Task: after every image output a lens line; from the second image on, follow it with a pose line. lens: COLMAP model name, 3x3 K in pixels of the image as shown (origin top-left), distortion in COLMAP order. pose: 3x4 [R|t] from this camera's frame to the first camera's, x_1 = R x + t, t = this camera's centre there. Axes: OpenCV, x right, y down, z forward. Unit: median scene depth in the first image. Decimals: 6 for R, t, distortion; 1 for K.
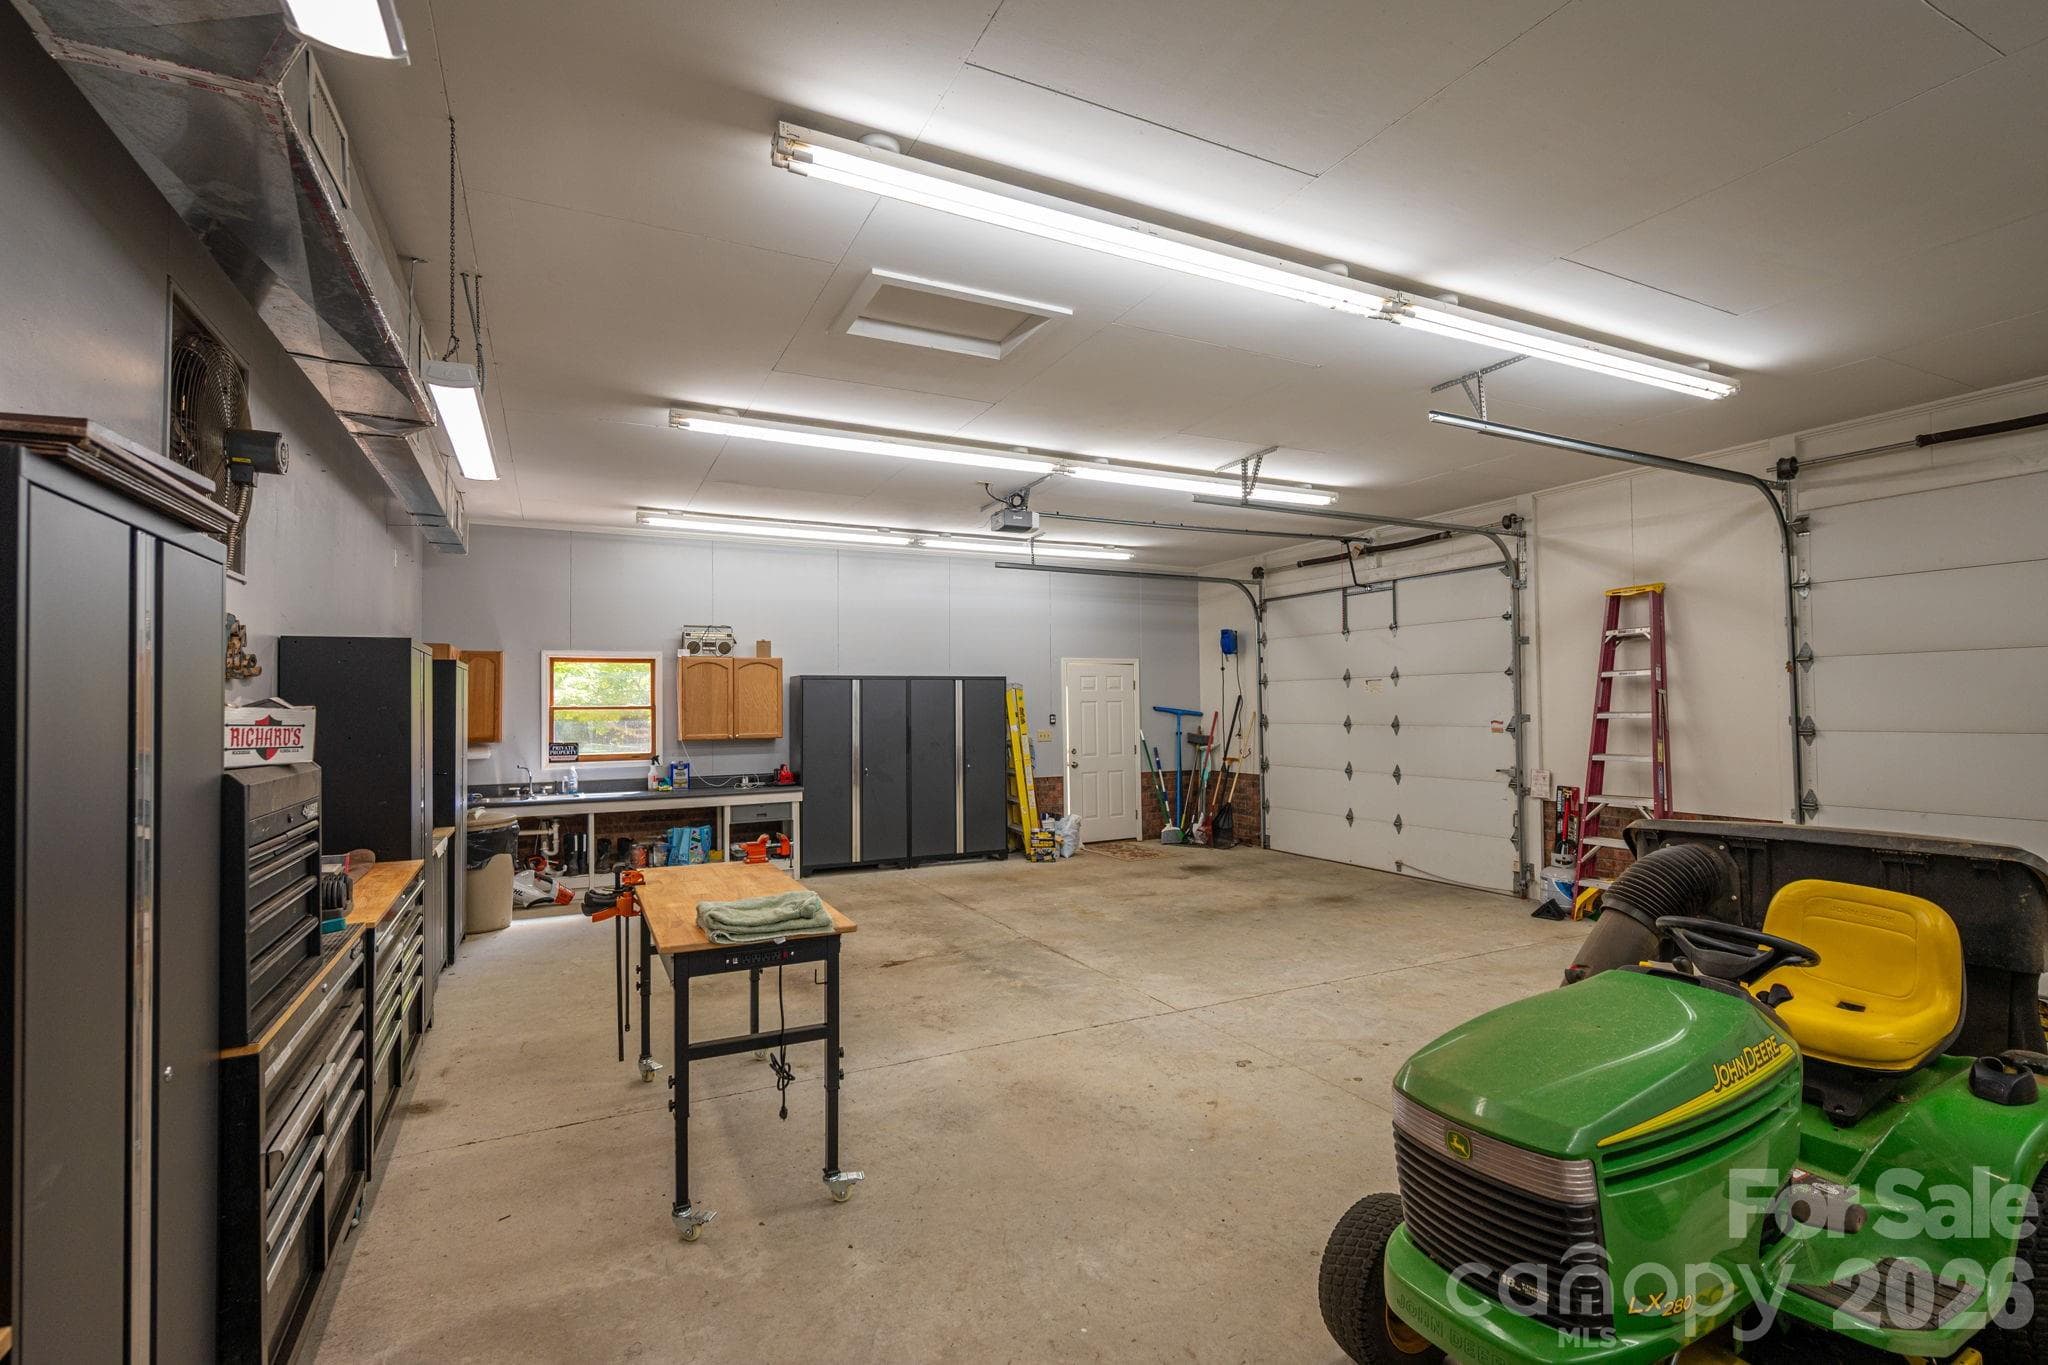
lens RADIAL K [[932.9, 0, 1024.2], [0, 932.9, 680.1], [0, 0, 1]] dist [-0.000883, 0.000076]
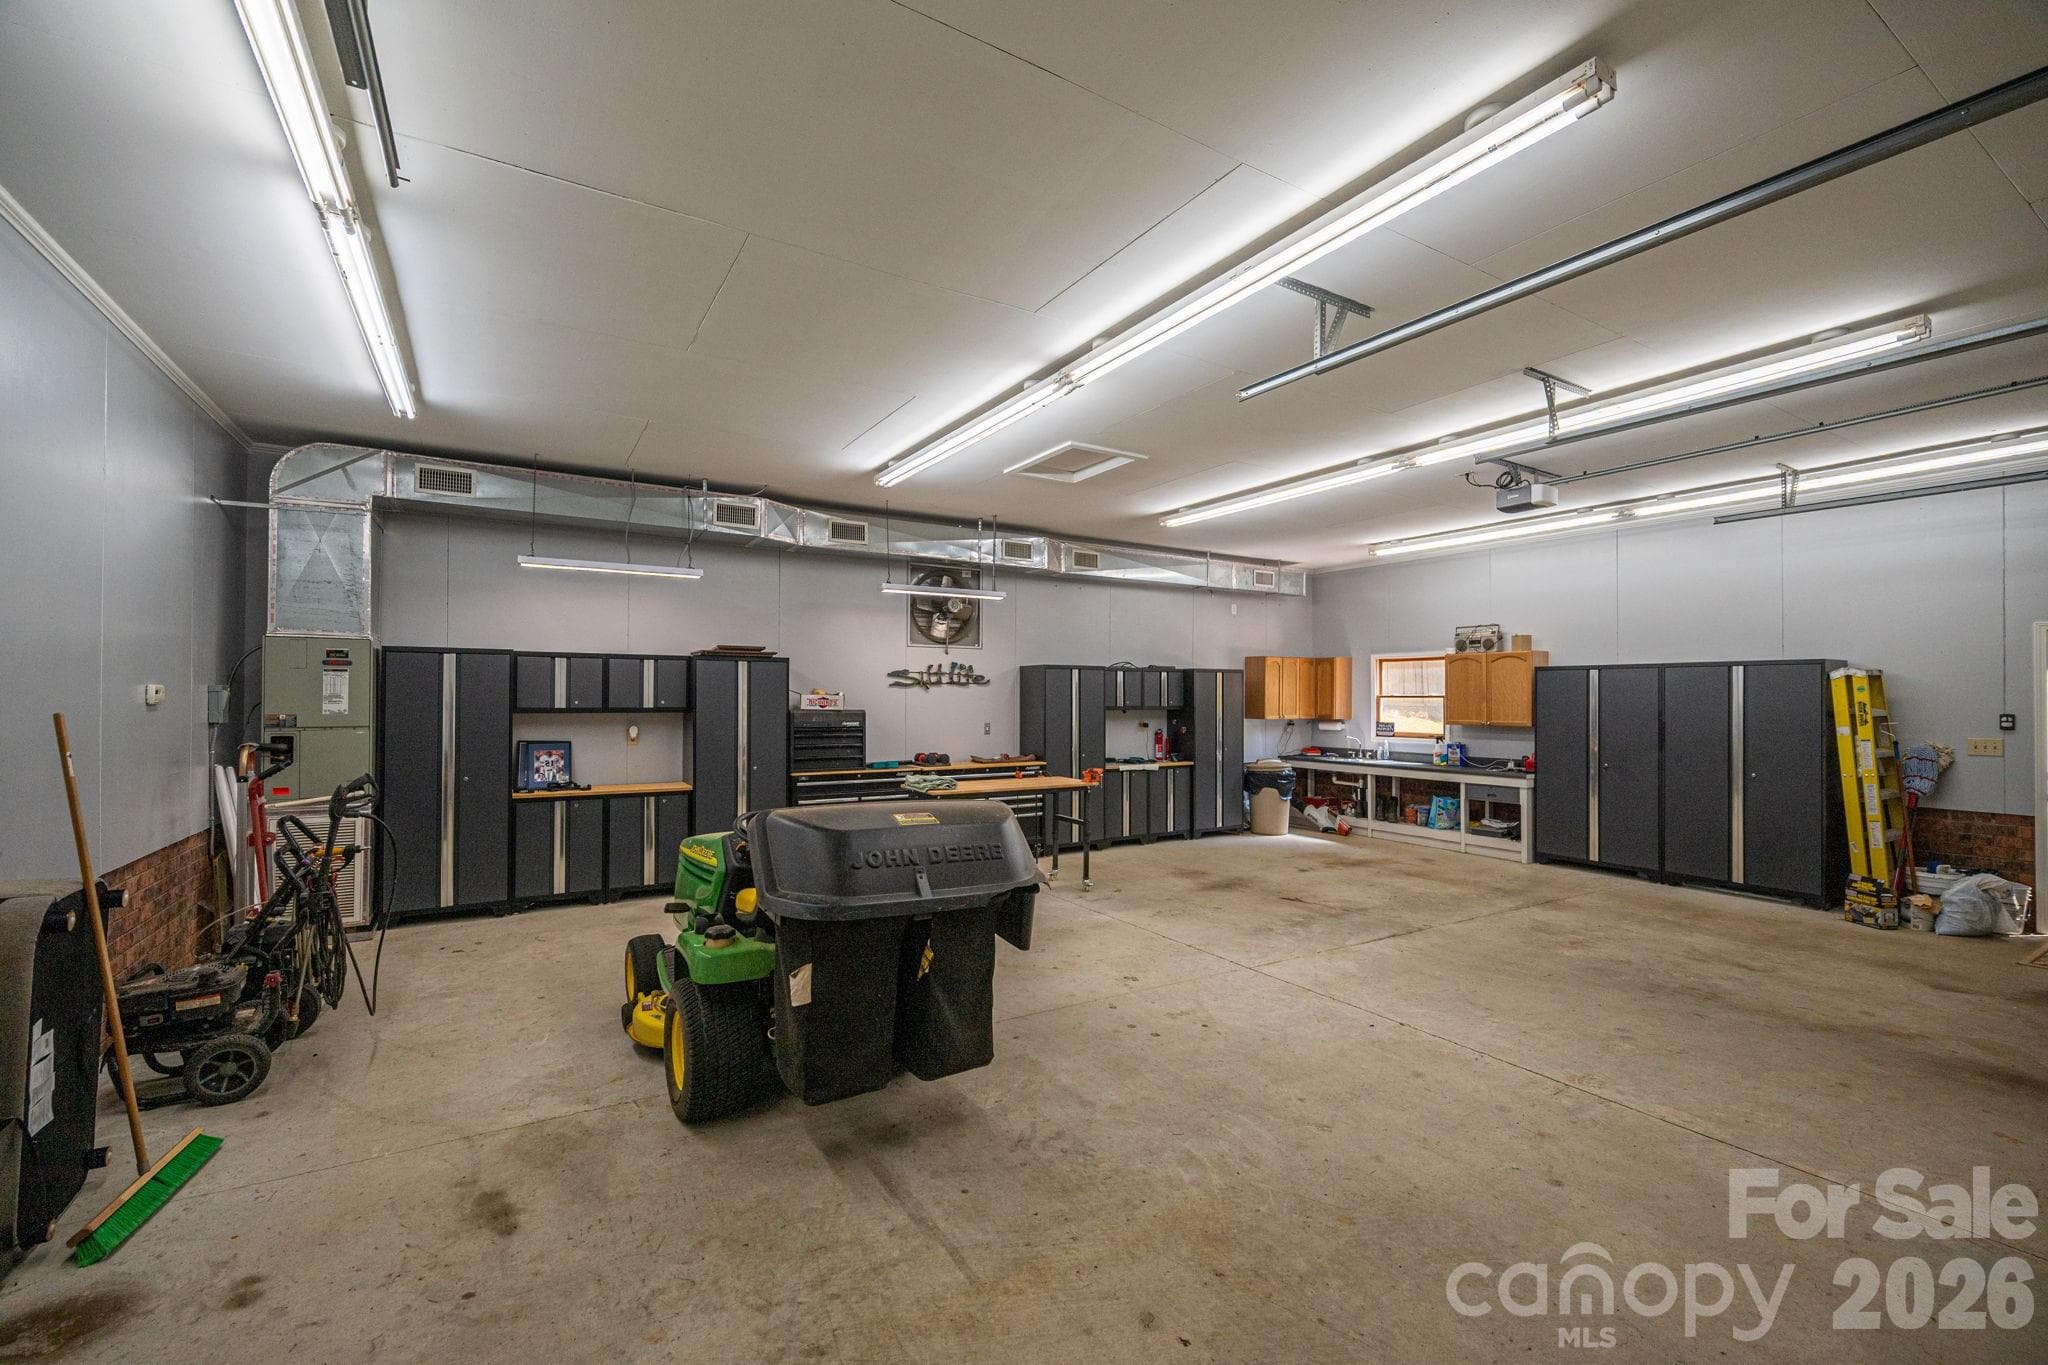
lens RADIAL K [[854.1, 0, 1024.3], [0, 854.1, 688.4], [0, 0, 1]] dist [-0.002984, -0.000140]
pose [[0.082122, 0.000954, -0.996622, 0.729541], [0.023440, 0.999721, 0.002888, 0.002799], [0.996347, -0.023598, 0.082077, 0.401129]]
